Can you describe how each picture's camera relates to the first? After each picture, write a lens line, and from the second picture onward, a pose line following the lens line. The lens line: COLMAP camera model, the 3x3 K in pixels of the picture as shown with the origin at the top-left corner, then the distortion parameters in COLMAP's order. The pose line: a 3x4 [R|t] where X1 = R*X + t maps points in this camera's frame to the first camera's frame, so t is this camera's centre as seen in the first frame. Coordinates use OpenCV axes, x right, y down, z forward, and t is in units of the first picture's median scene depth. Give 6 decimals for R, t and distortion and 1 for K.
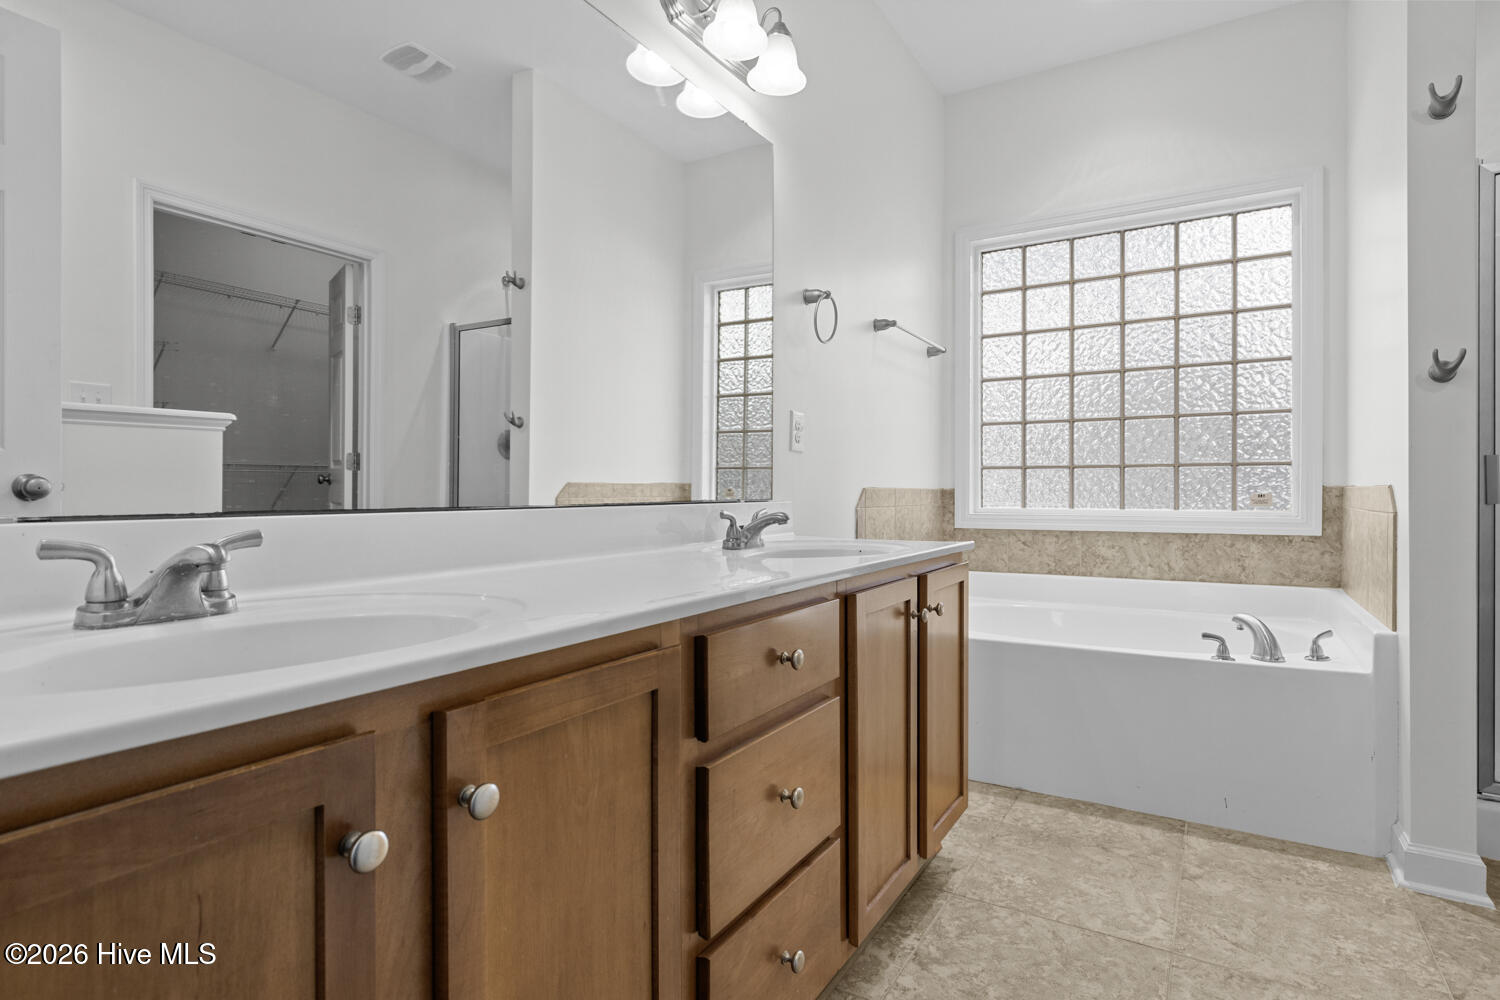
lens RADIAL K [[772.8, 0, 756.9], [0, 772.8, 494.2], [0, 0, 1]] dist [-0.001590, -0.001250]
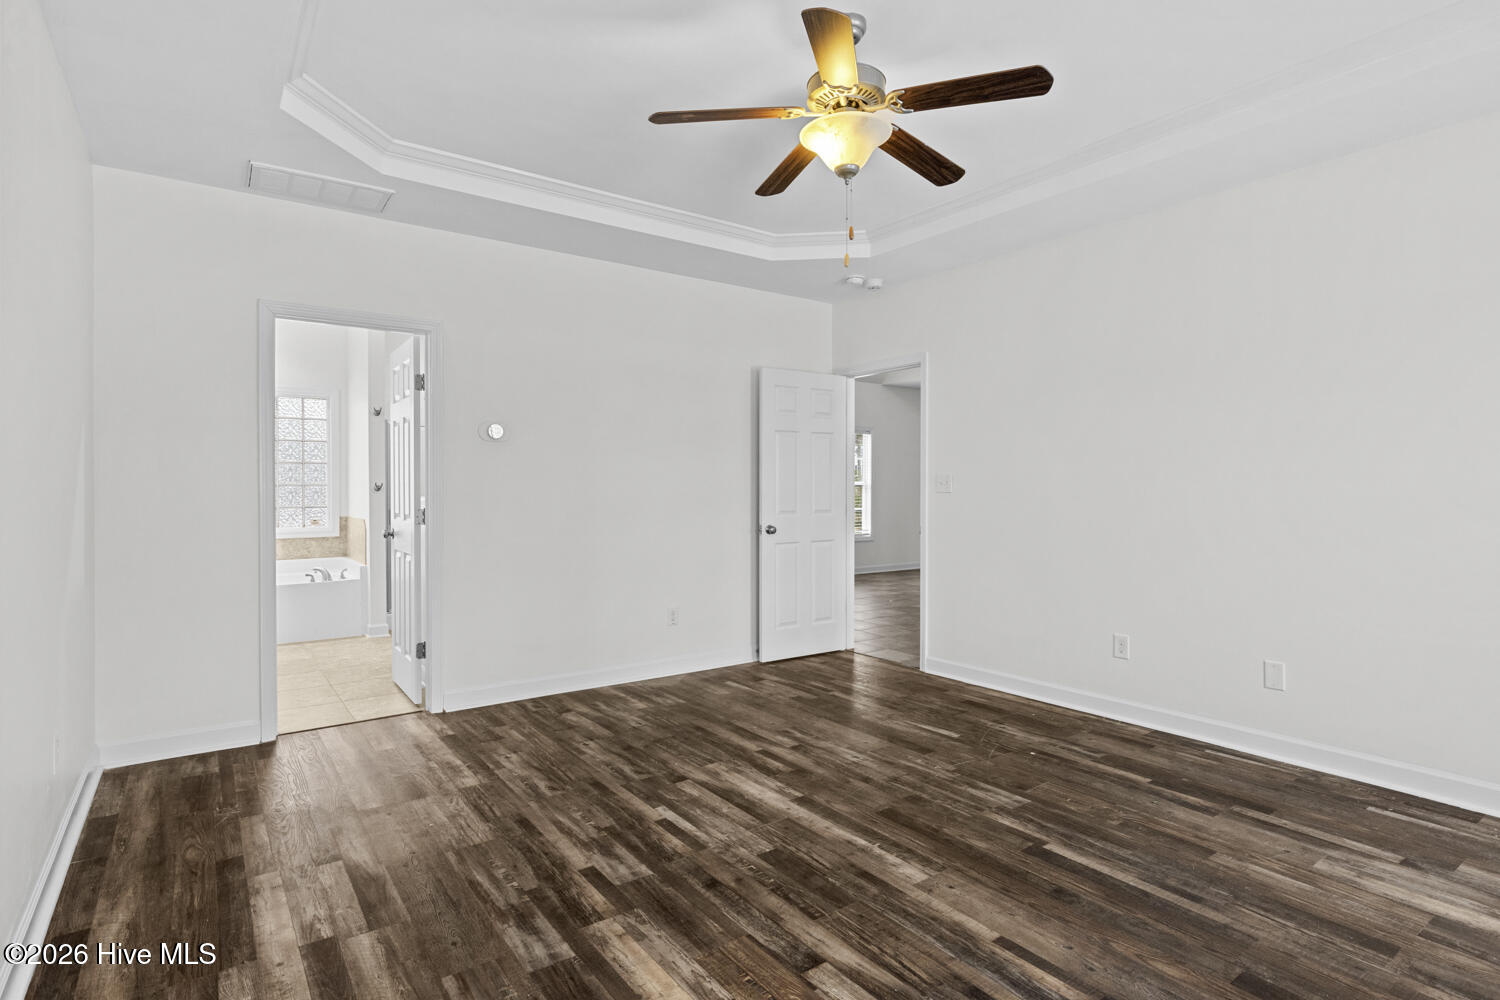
lens RADIAL K [[772.8, 0, 756.9], [0, 772.8, 494.2], [0, 0, 1]] dist [-0.001590, -0.001250]
pose [[0.390194, -0.000453, 0.920732, -1.240867], [0.007093, 0.999972, -0.002514, -0.079266], [-0.920705, 0.007512, 0.390187, -1.453782]]
